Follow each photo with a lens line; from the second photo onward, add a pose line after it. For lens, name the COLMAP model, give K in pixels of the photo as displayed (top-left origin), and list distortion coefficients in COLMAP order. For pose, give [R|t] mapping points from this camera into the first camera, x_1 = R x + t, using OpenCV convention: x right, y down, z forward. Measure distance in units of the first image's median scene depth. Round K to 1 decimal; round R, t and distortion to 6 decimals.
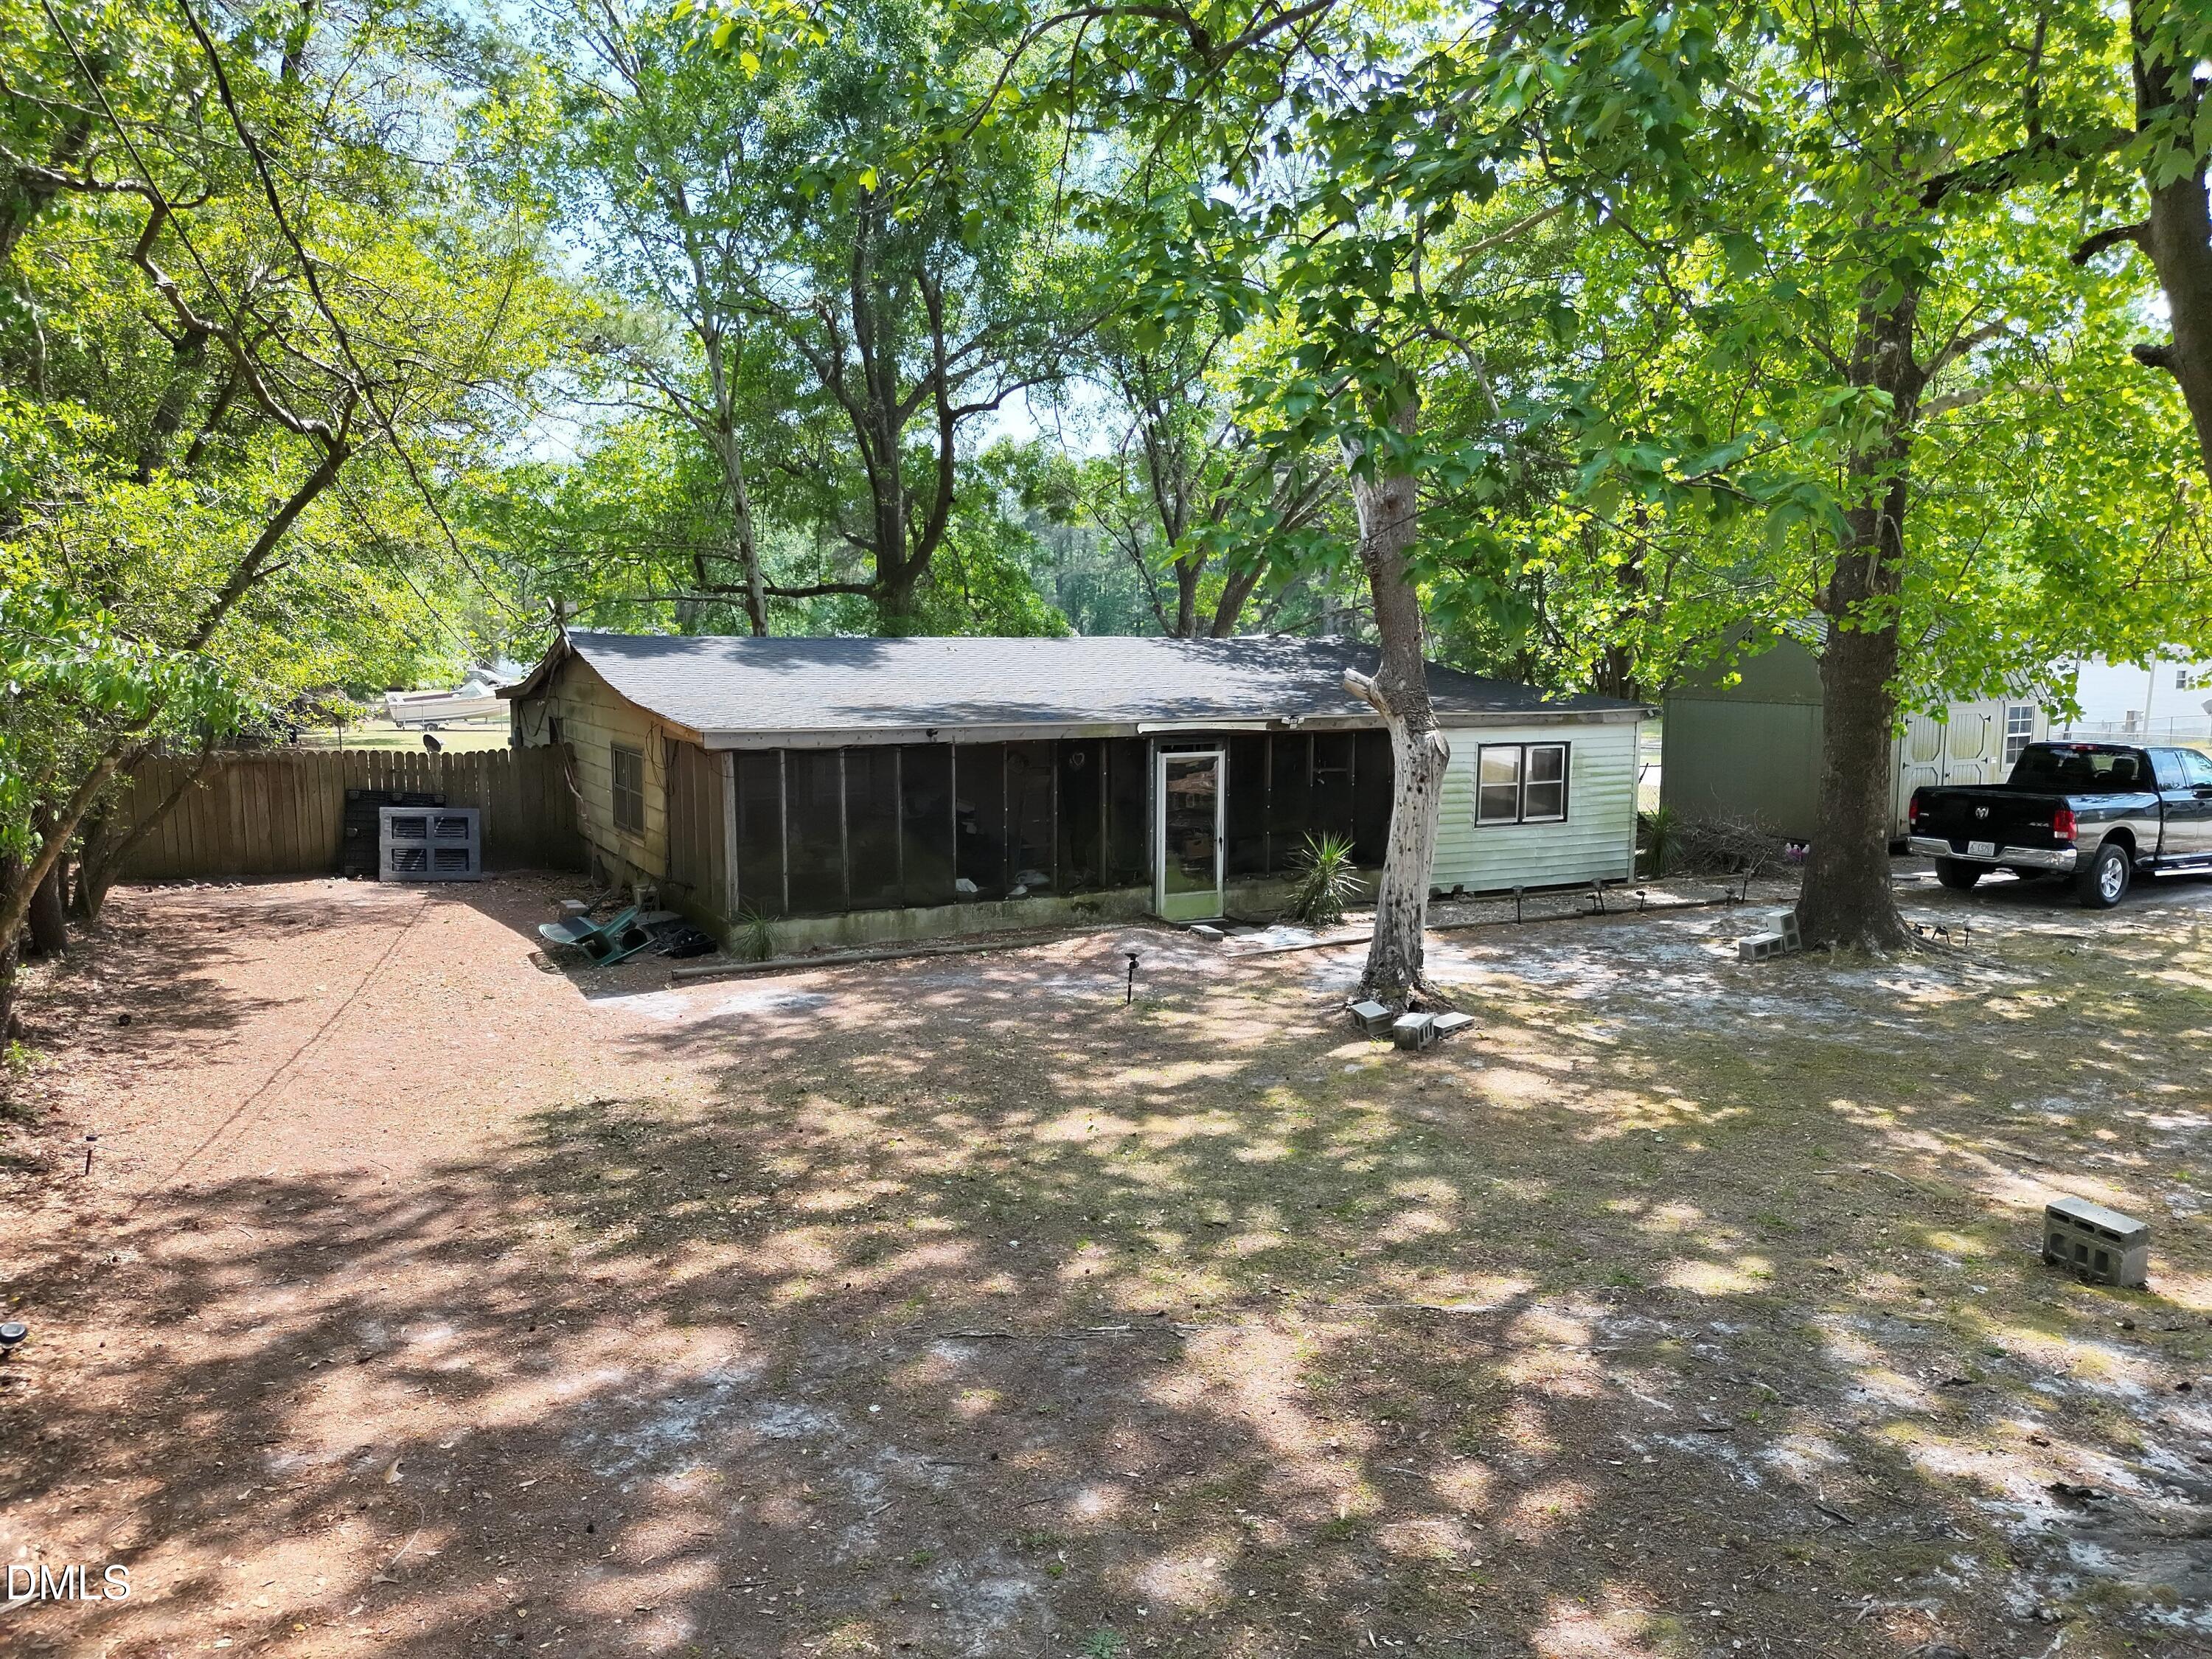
lens RADIAL K [[1539.5, 0, 1107.6], [0, 1539.5, 832.5], [0, 0, 1]] dist [0.046049, -0.001091]
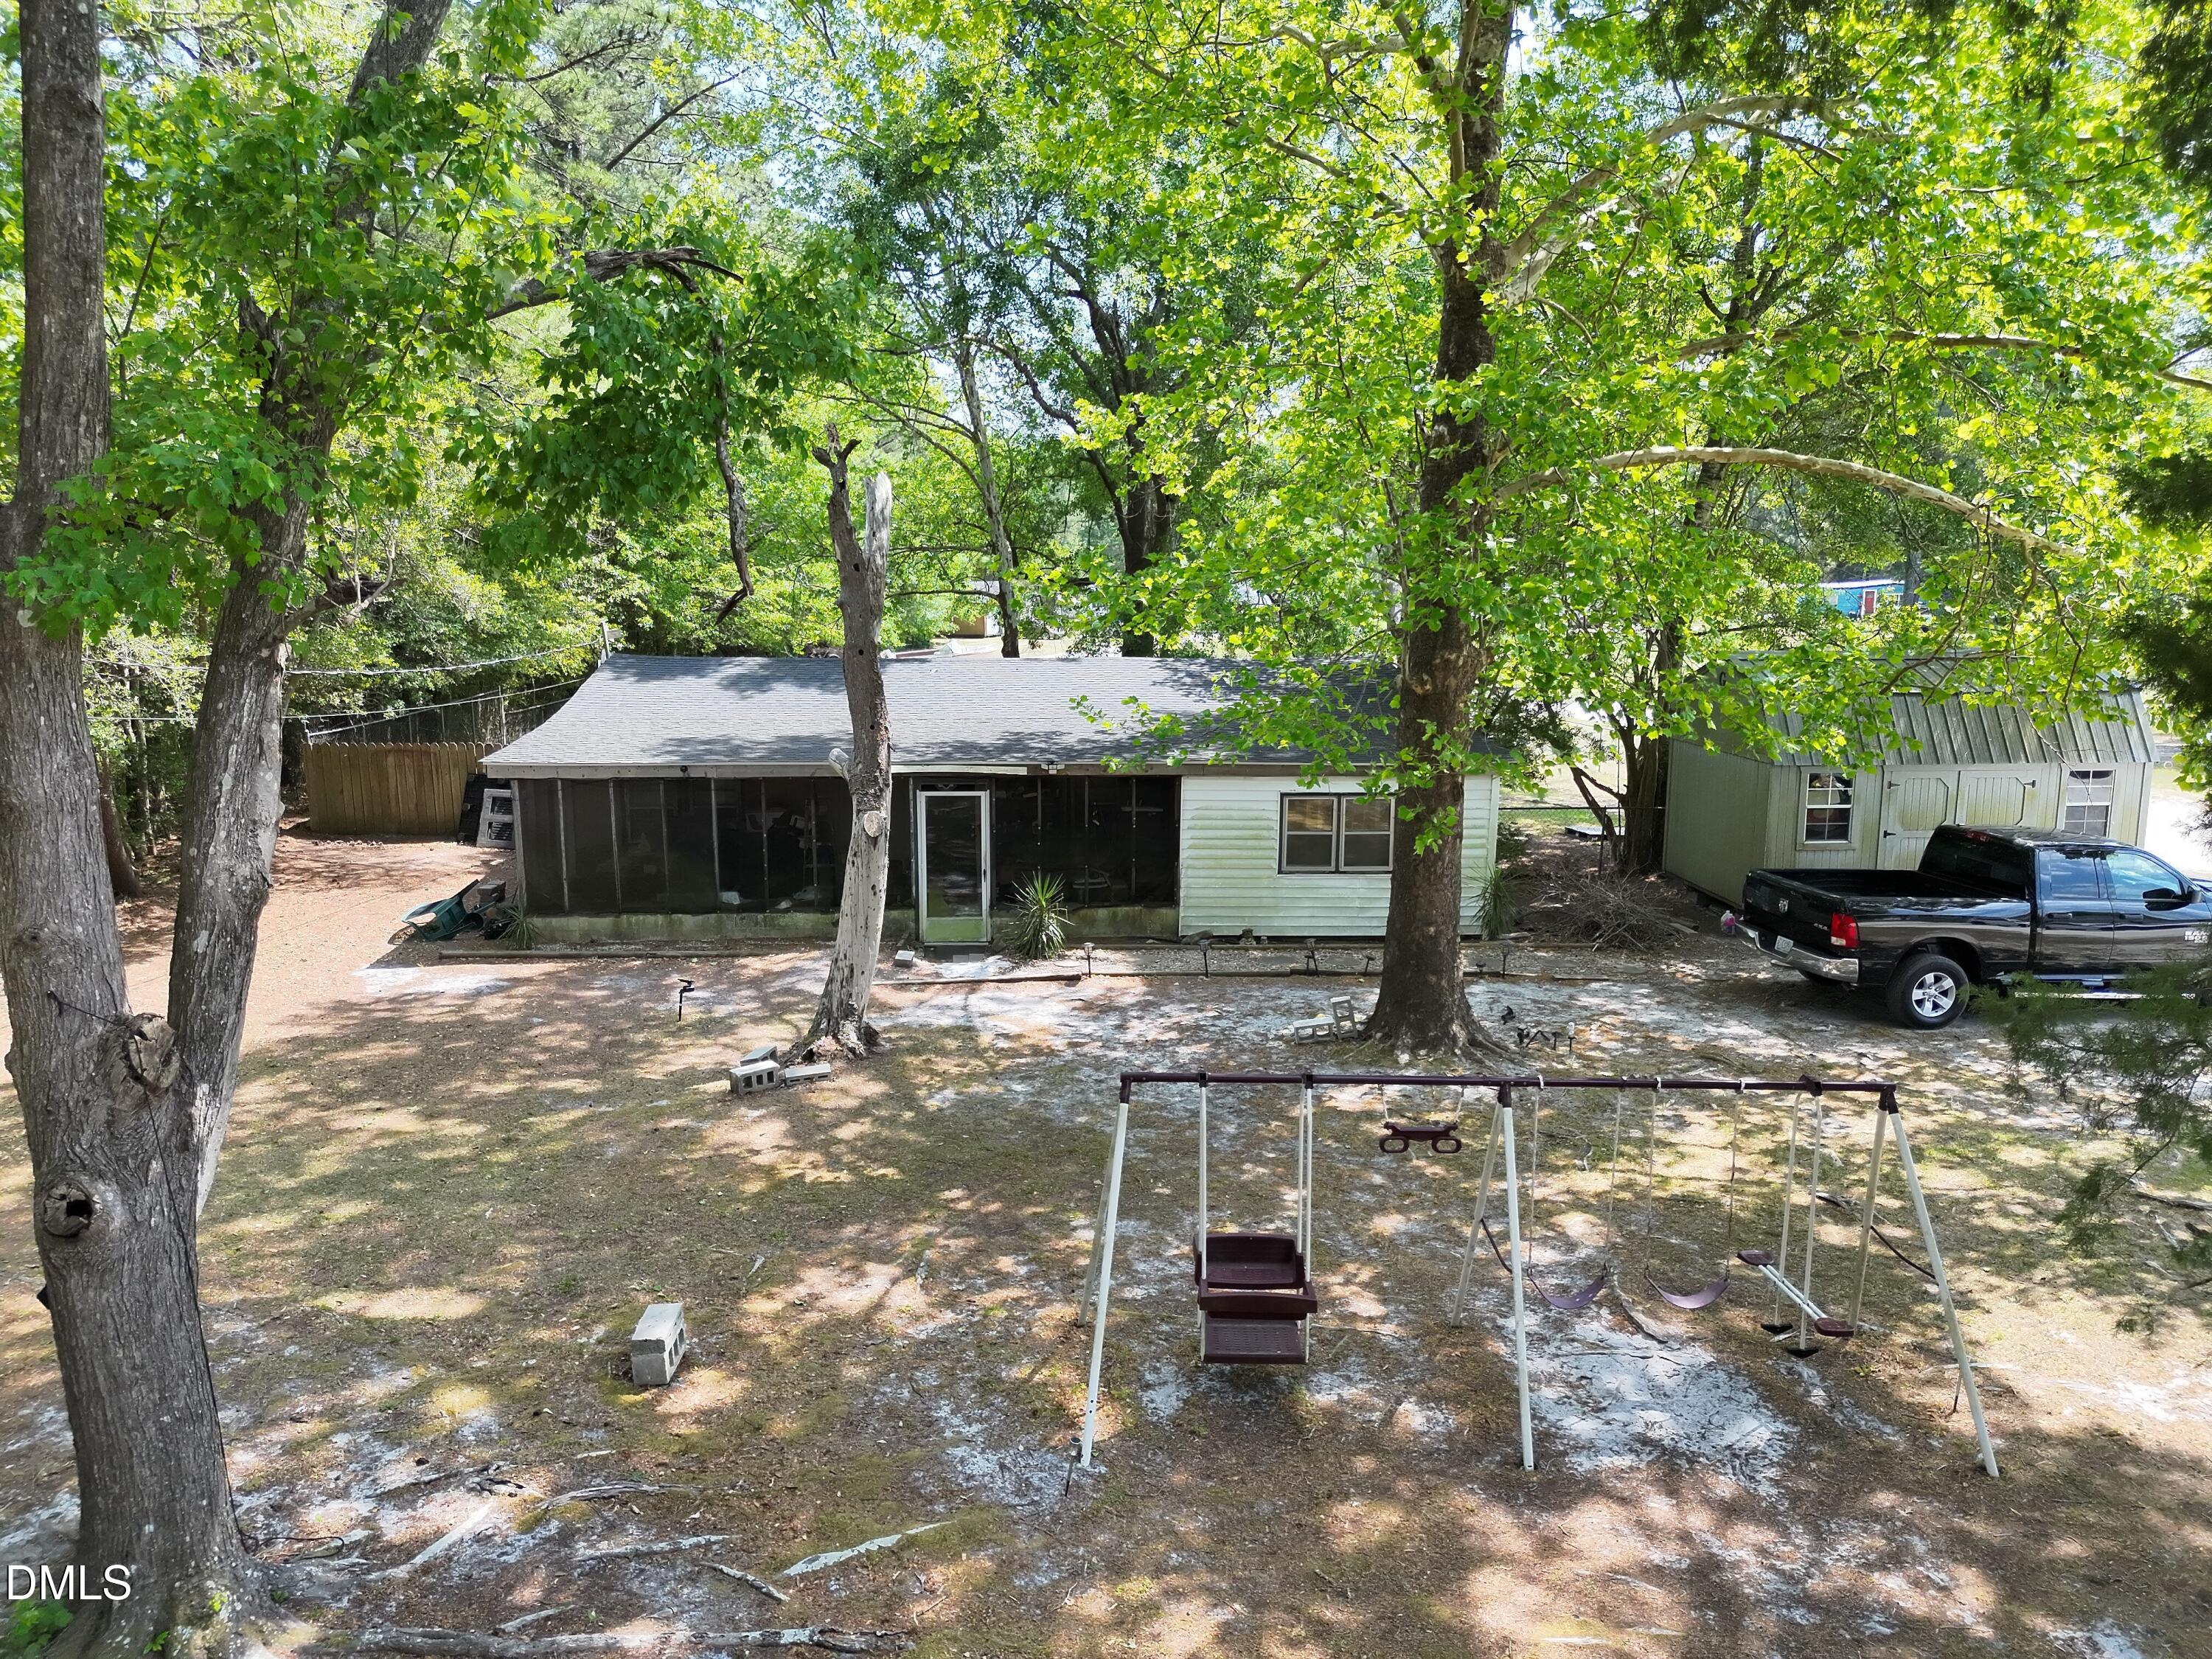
lens RADIAL K [[1539.5, 0, 1096.3], [0, 1539.5, 845.9], [0, 0, 1]] dist [0.046049, -0.001091]
pose [[0.917120, 0.073542, -0.391768, 0.584232], [-0.054456, 0.996734, 0.059626, -0.084889], [0.394874, -0.033350, 0.918130, 0.027343]]
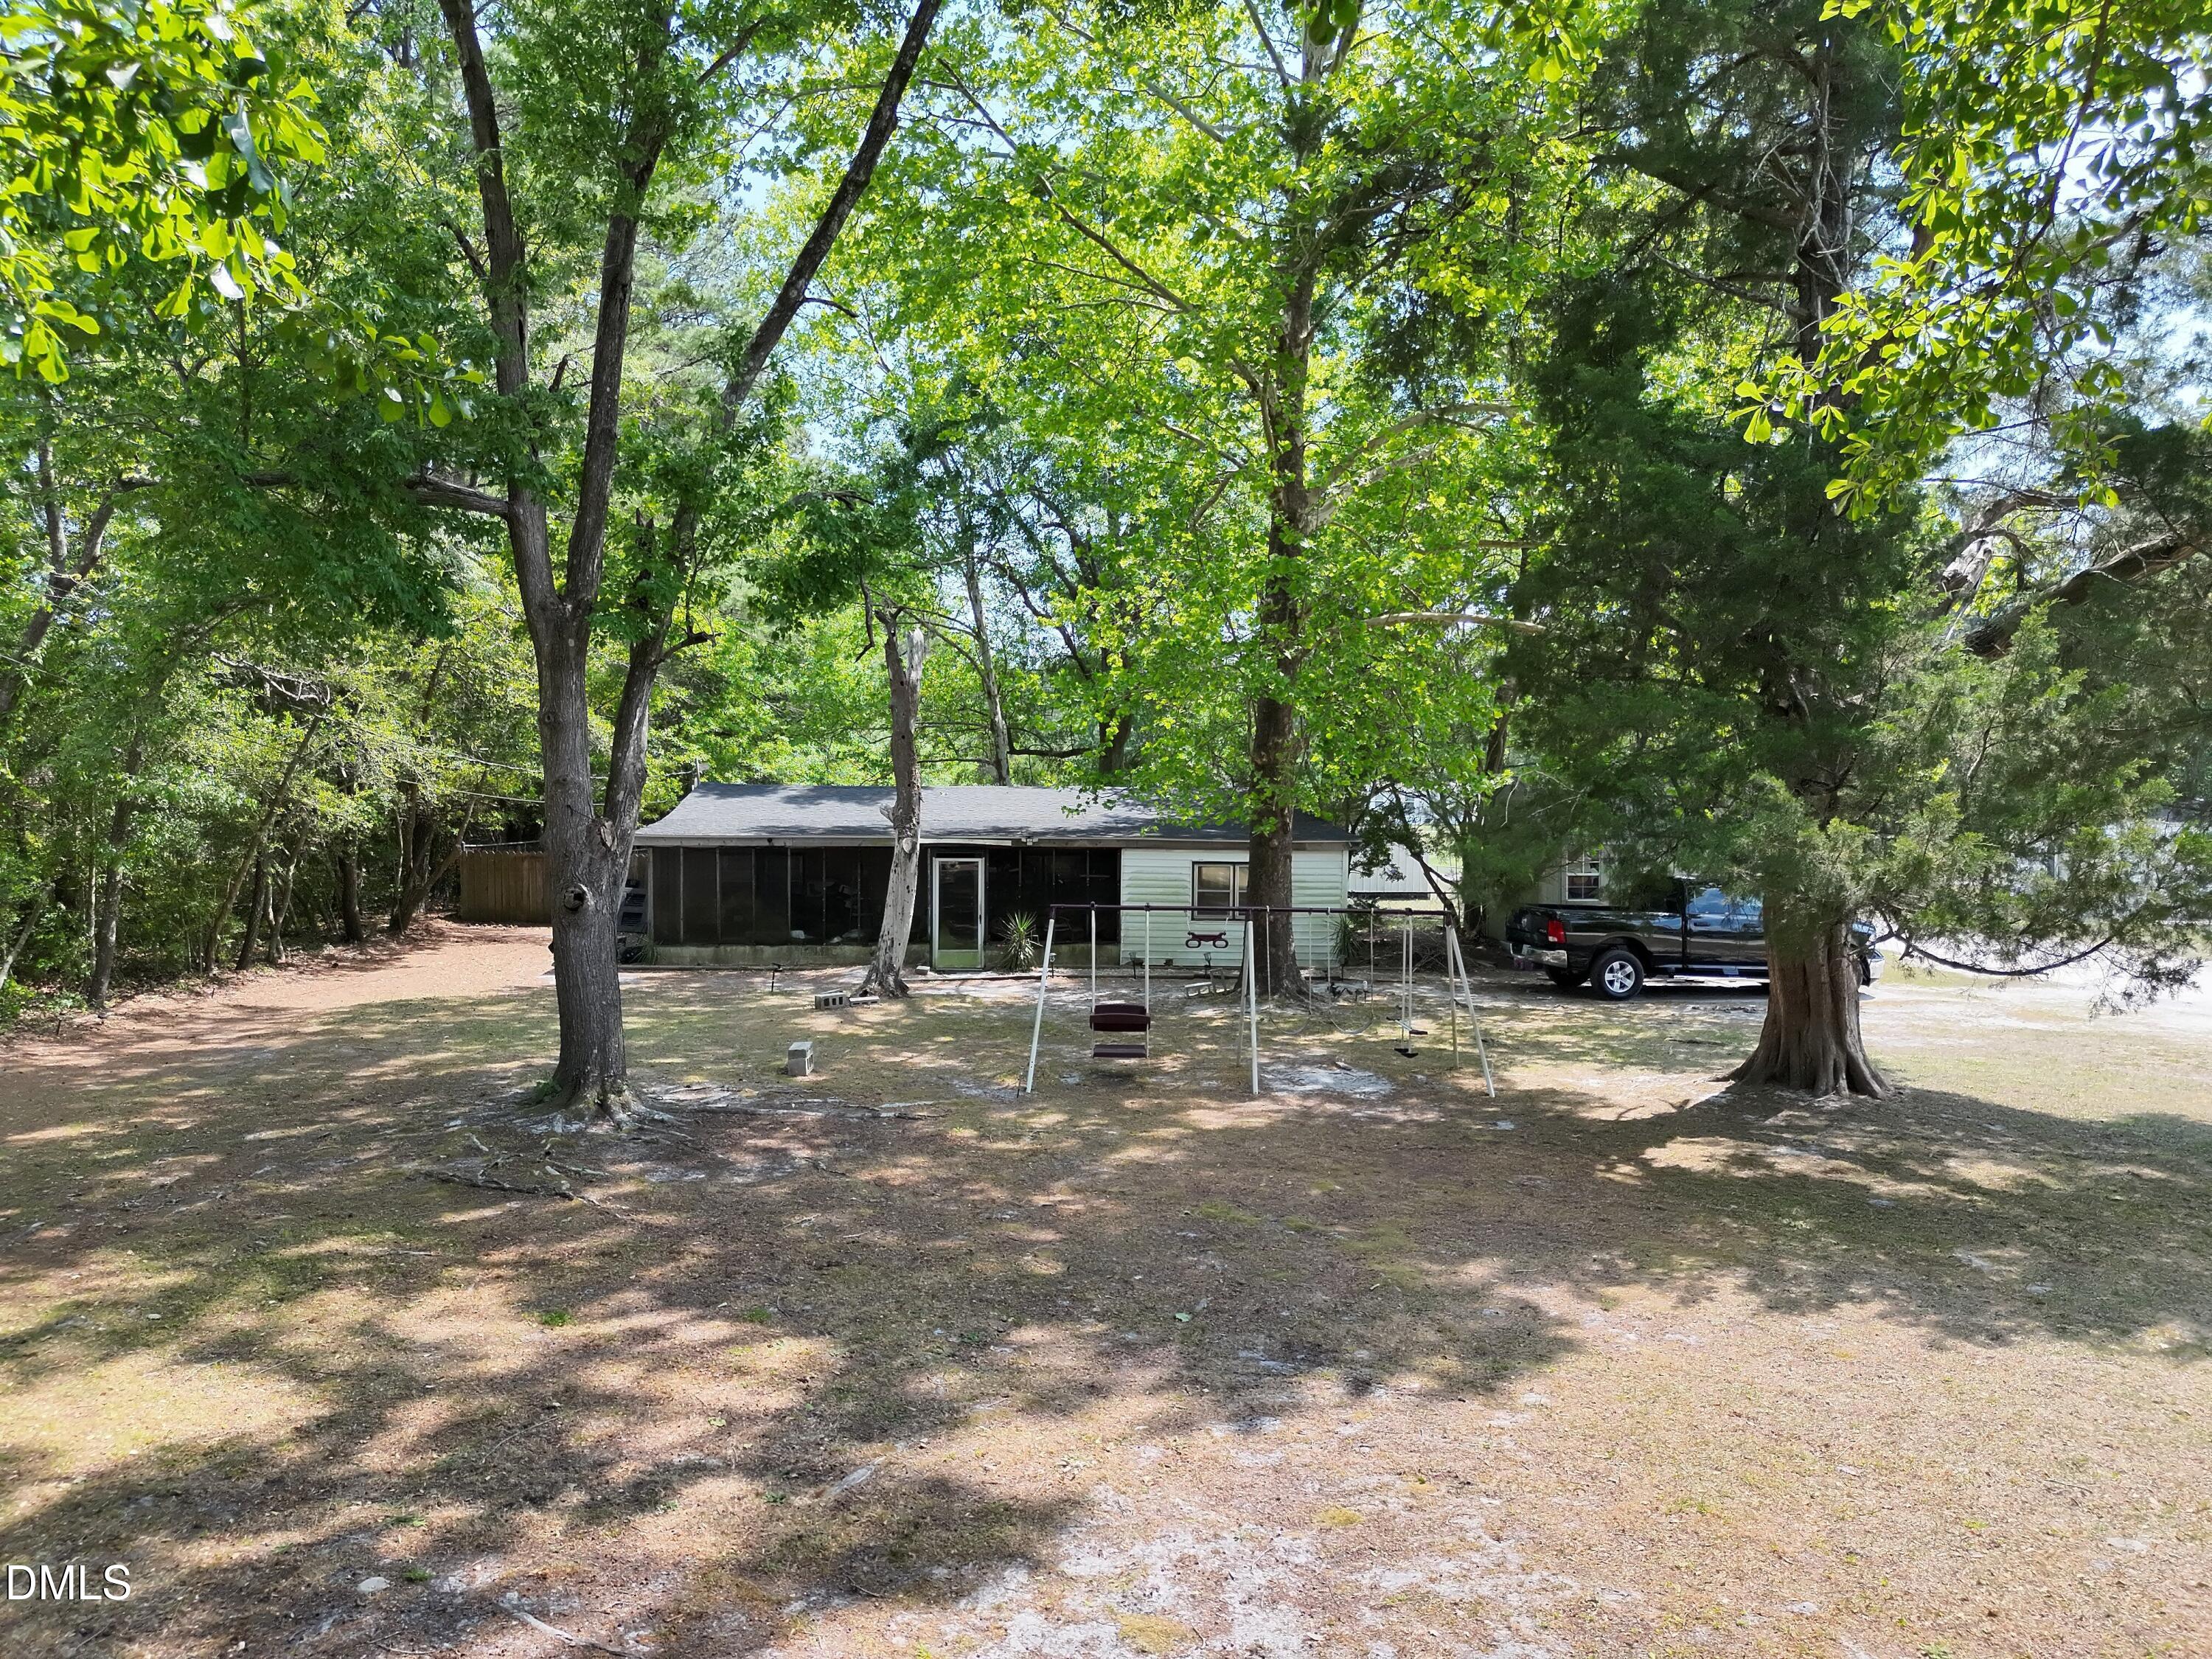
lens RADIAL K [[1539.5, 0, 1106.4], [0, 1539.5, 821.7], [0, 0, 1]] dist [0.046049, -0.001091]
pose [[0.920186, 0.013965, -0.391233, 0.798301], [-0.056283, 0.993700, -0.096910, 0.052426], [0.387415, 0.111195, 0.915175, -0.365221]]
